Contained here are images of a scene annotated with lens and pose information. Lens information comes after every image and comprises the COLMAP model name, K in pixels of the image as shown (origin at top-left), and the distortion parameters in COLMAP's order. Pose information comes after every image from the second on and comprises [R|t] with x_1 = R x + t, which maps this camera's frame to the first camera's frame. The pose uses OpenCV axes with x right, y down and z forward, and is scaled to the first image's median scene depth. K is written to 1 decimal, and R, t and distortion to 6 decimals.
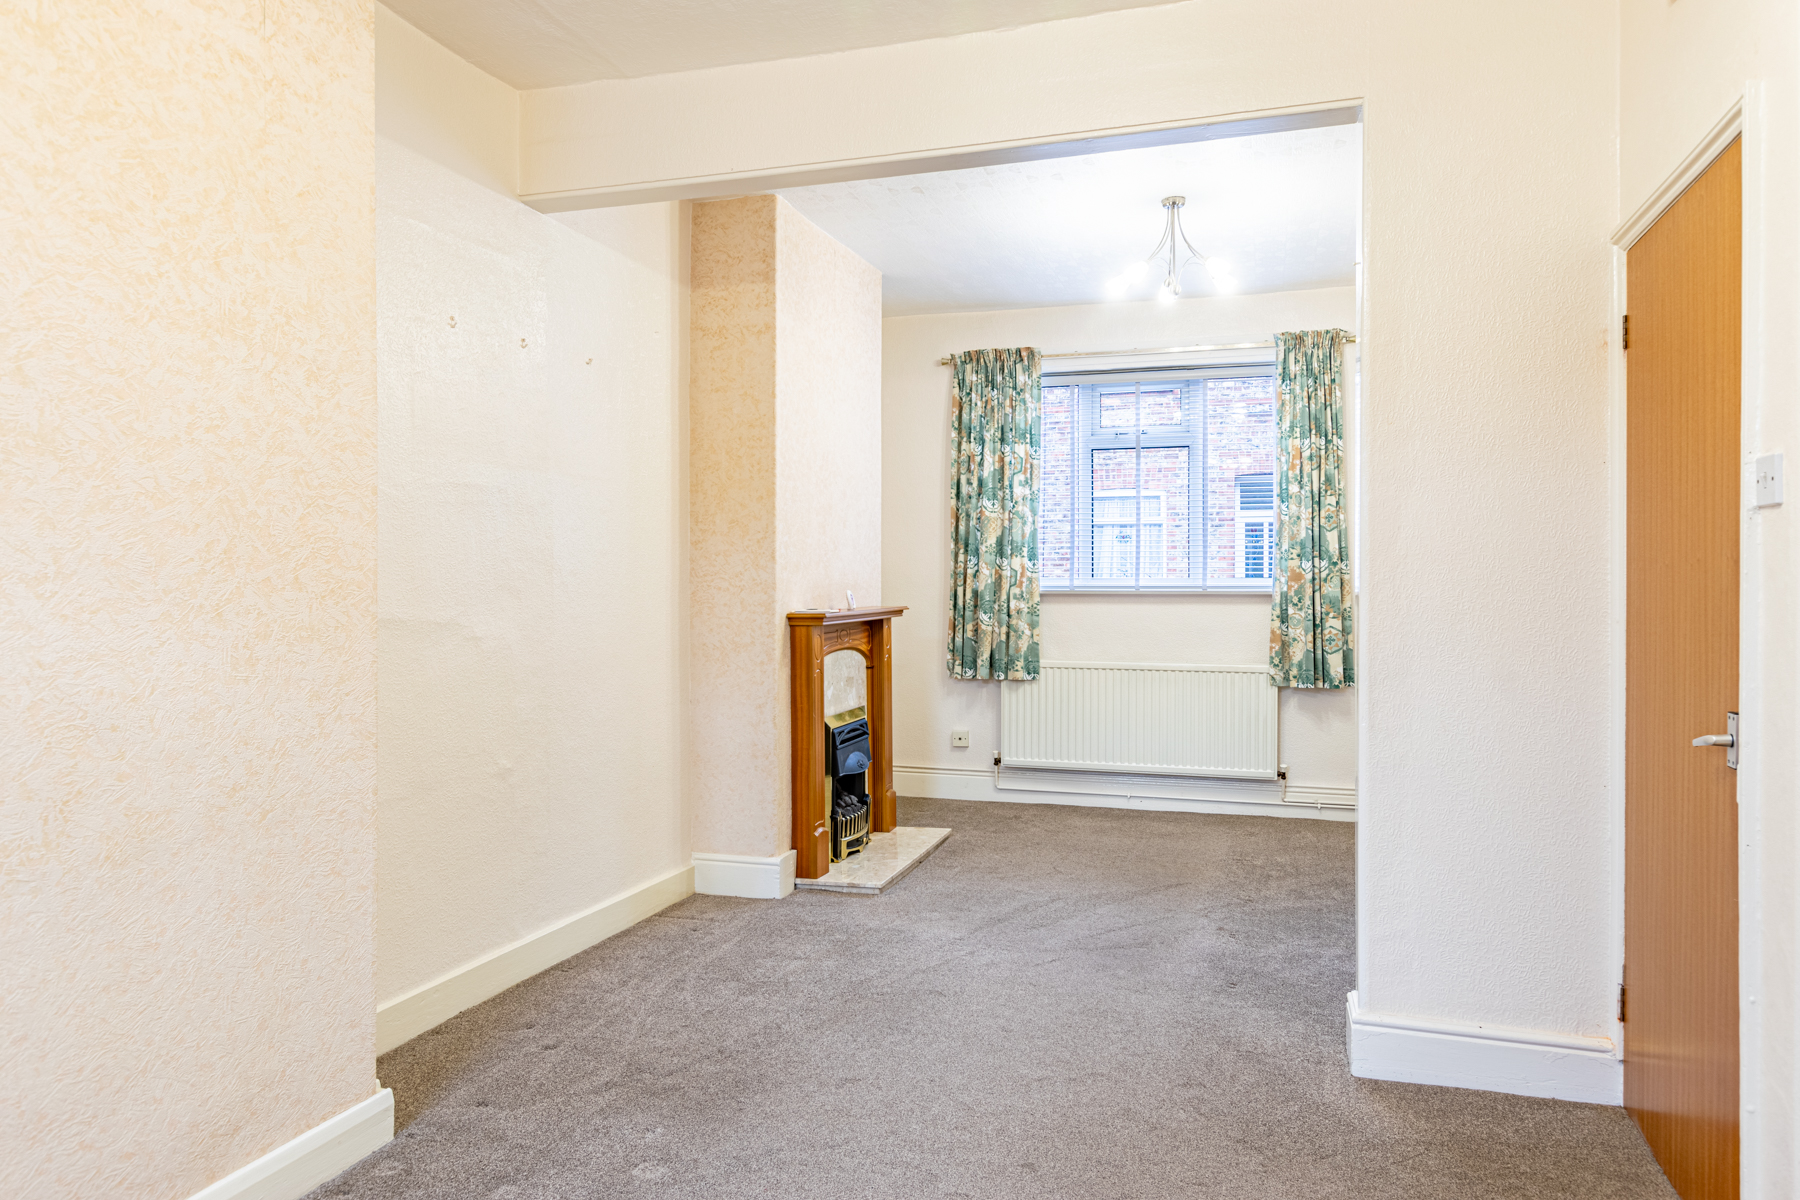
lens RADIAL K [[1183.0, 0, 907.0], [0, 1183.0, 595.7], [0, 0, 1]] dist [-0.007273, 0.000521]
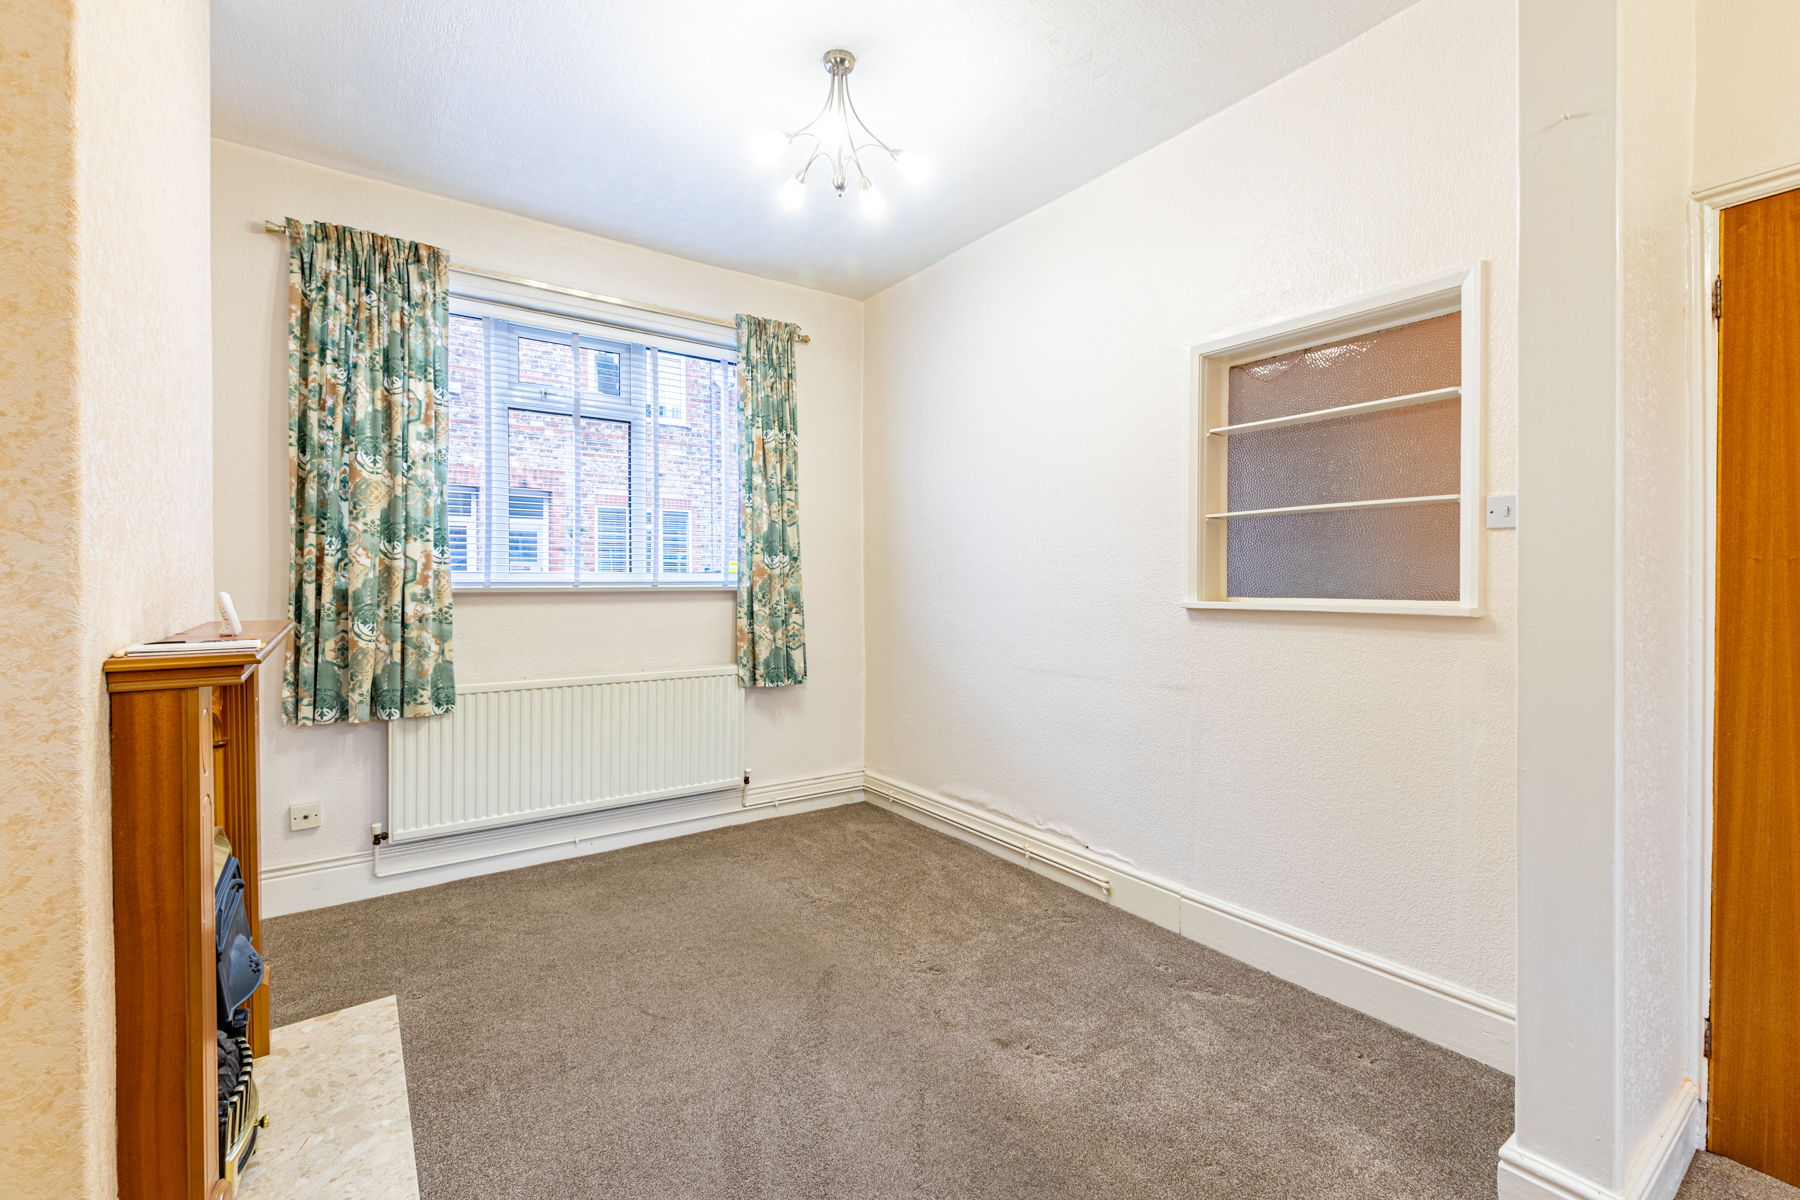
lens RADIAL K [[789.7, 0, 912.1], [0, 789.7, 587.1], [0, 0, 1]] dist [0.002854, -0.000712]
pose [[0.596215, -0.007441, 0.802790, -0.107550], [0.008548, 0.999959, 0.002920, -0.004161], [-0.802779, 0.005121, 0.596255, 0.486049]]
